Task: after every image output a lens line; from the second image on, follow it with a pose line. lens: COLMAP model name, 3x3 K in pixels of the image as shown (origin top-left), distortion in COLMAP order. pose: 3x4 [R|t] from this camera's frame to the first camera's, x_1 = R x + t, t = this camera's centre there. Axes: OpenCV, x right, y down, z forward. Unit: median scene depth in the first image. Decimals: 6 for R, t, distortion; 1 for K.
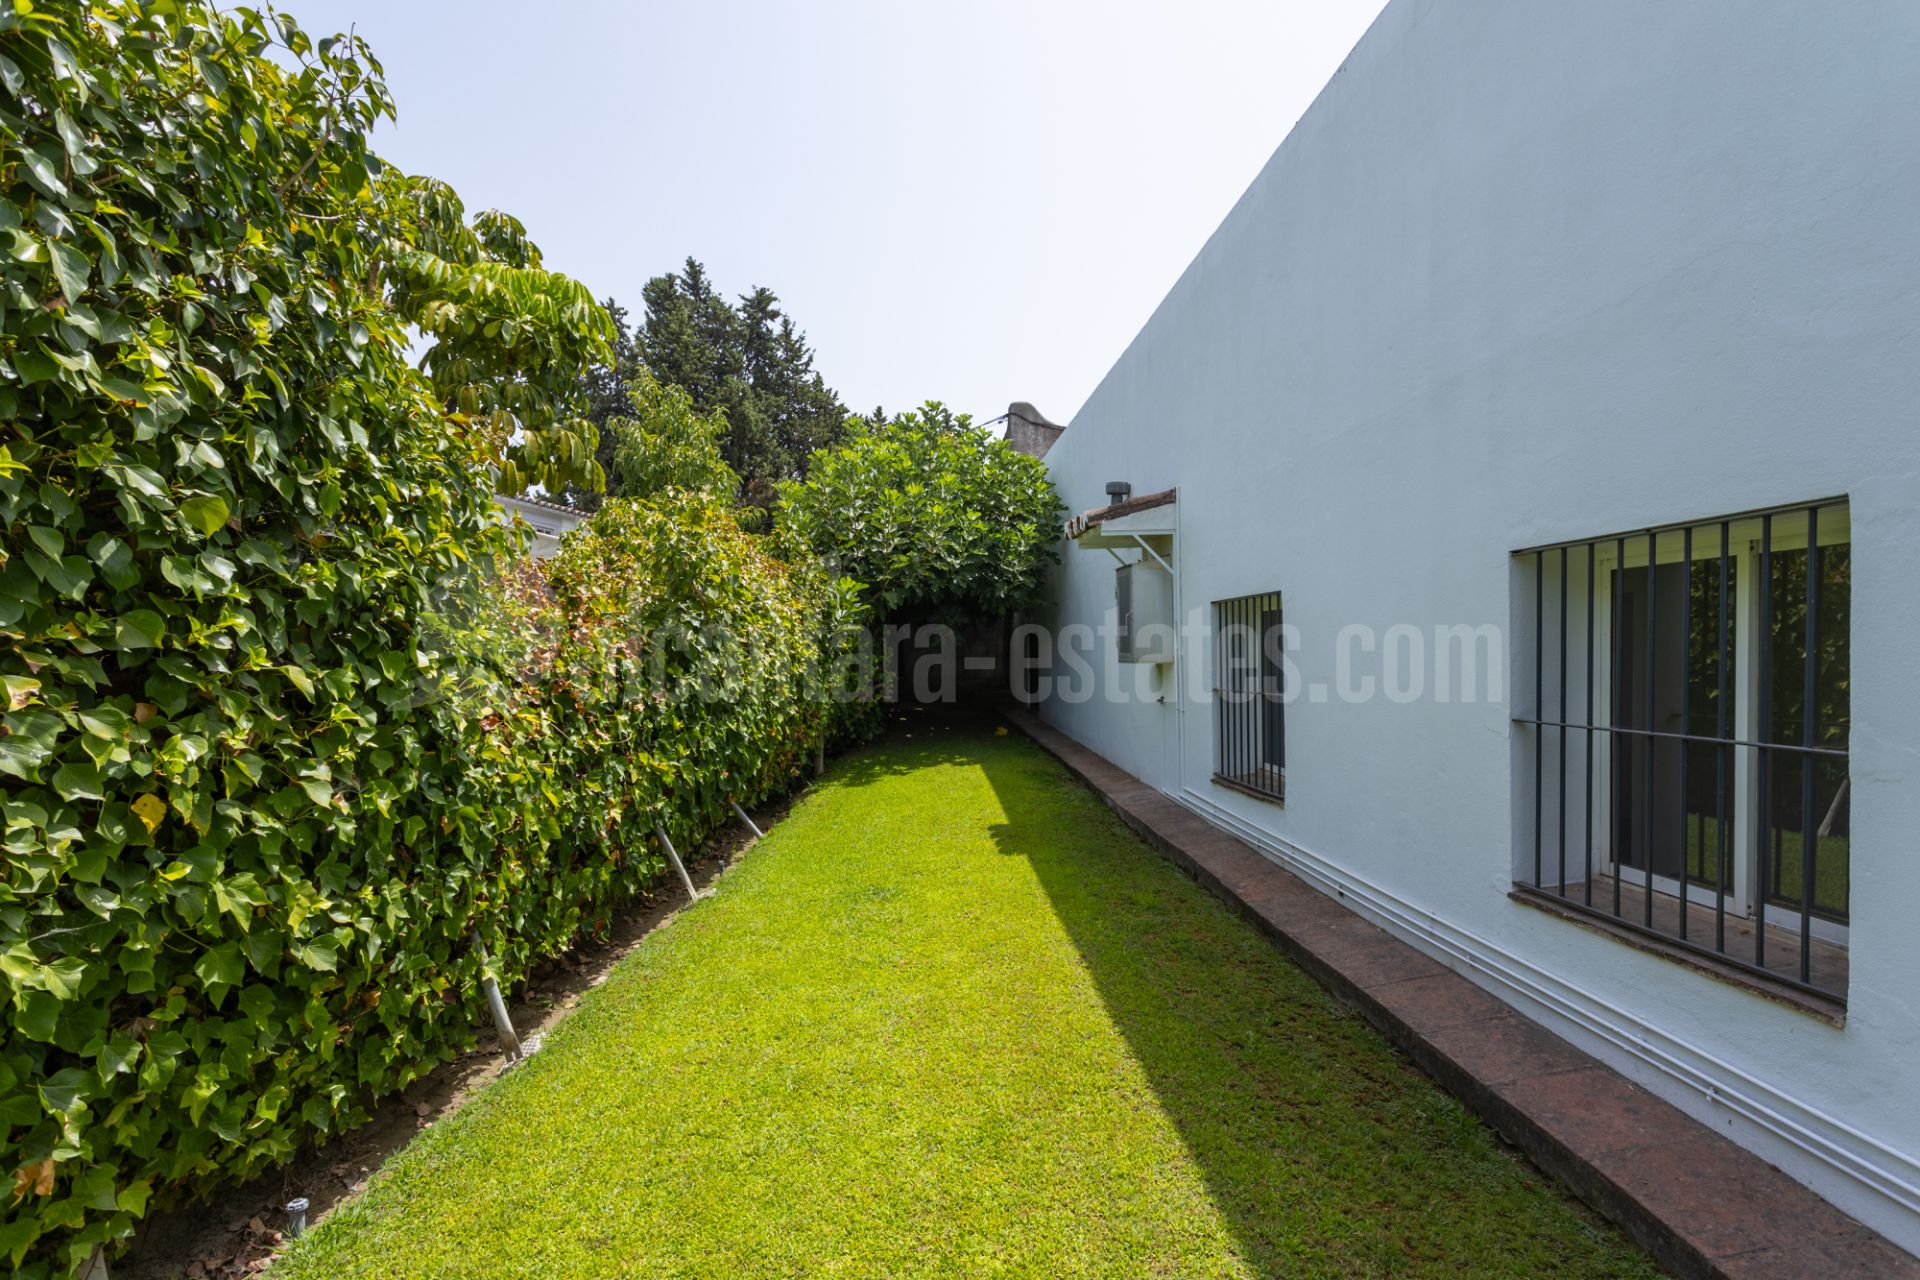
lens RADIAL K [[918.4, 0, 960.0], [0, 918.4, 640.0], [0, 0, 1]] dist [0.011752, 0.000417]
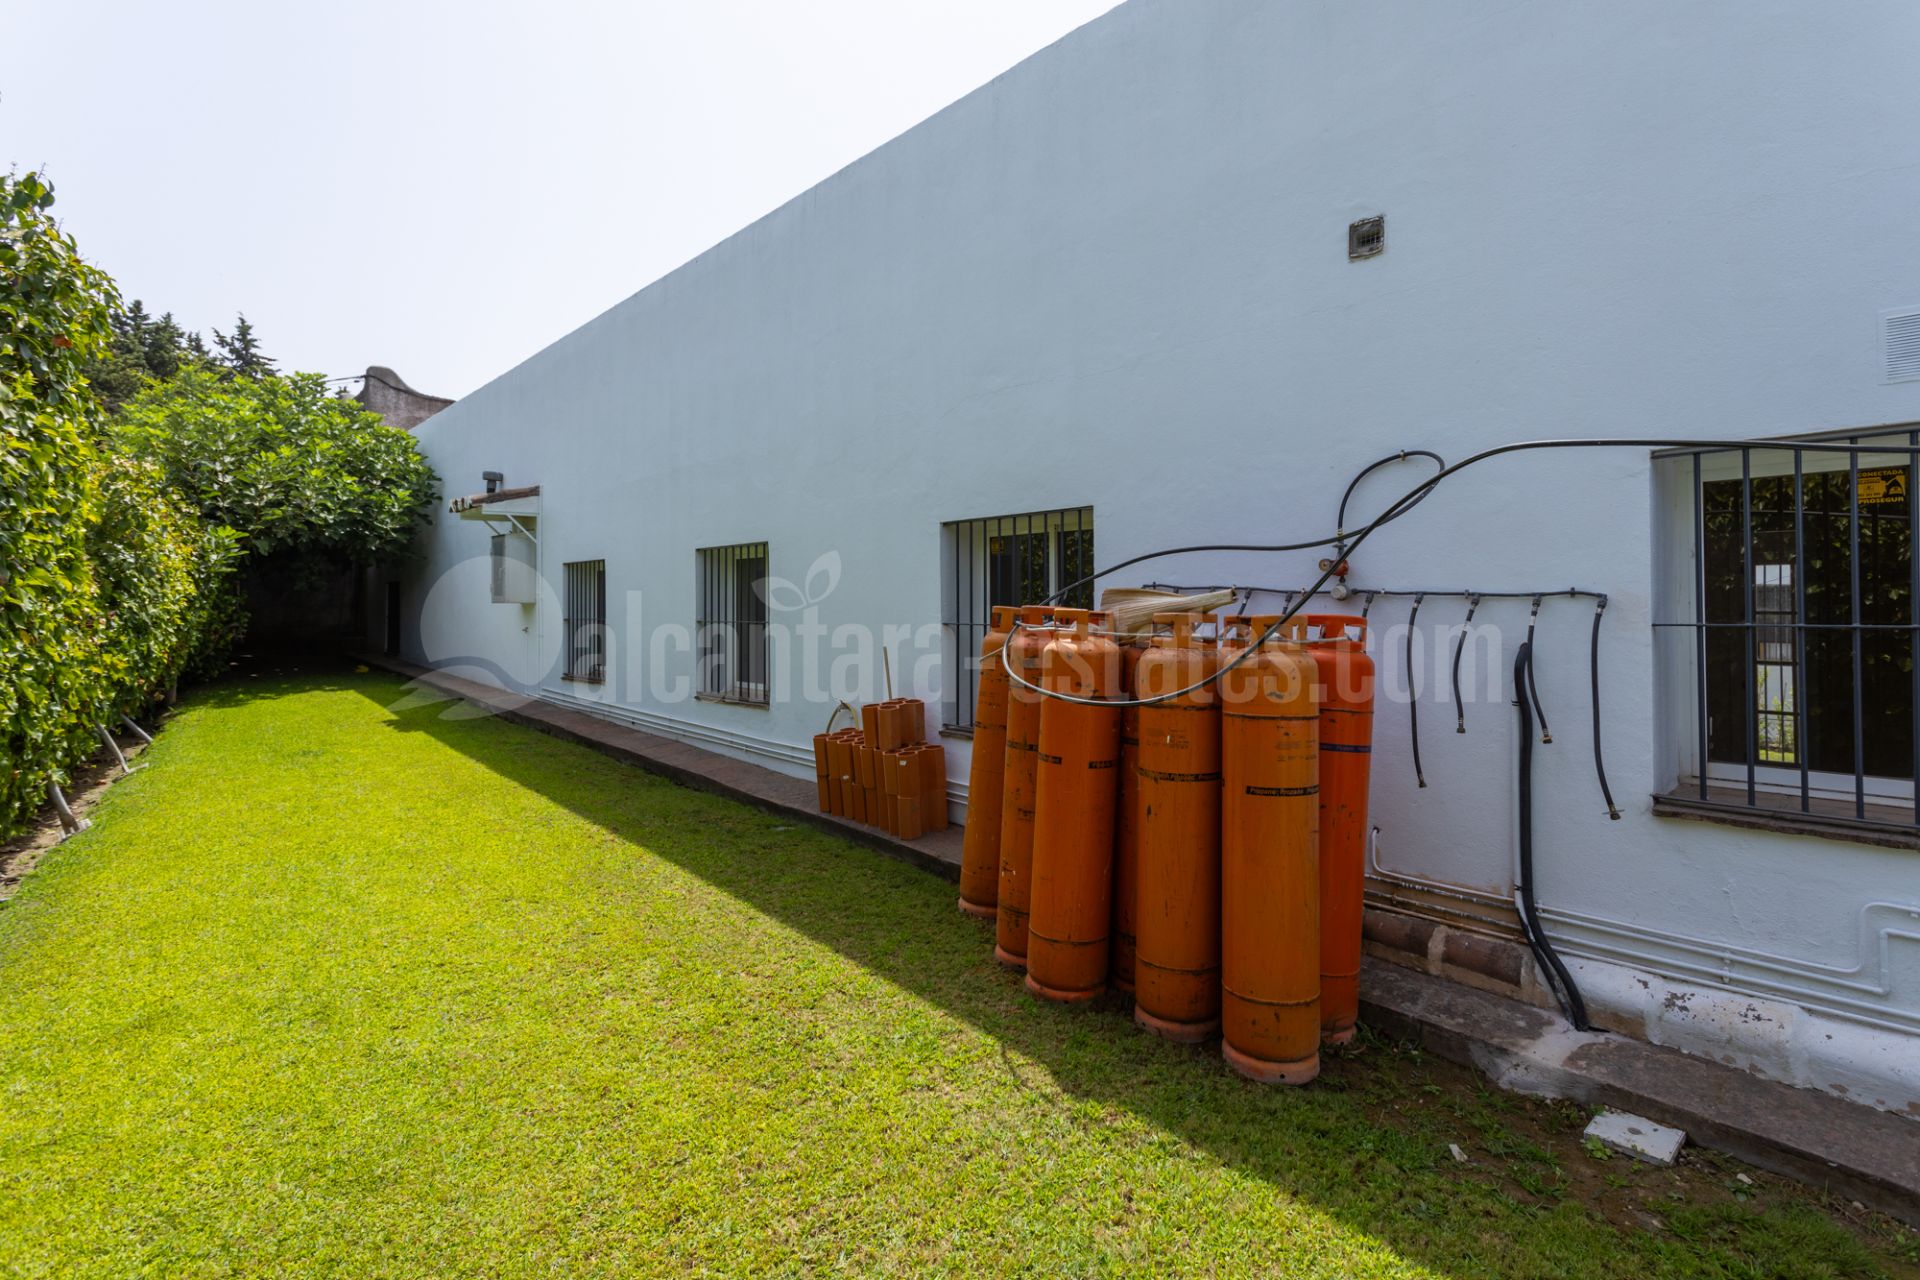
lens RADIAL K [[794.6, 0, 960.7], [0, 794.6, 606.5], [0, 0, 1]] dist [0.001745, 0.000165]
pose [[0.750910, 0.013995, 0.660256, -0.074480], [-0.020566, 0.999786, 0.002199, 0.010040], [-0.660084, -0.015230, 0.751037, -0.312681]]
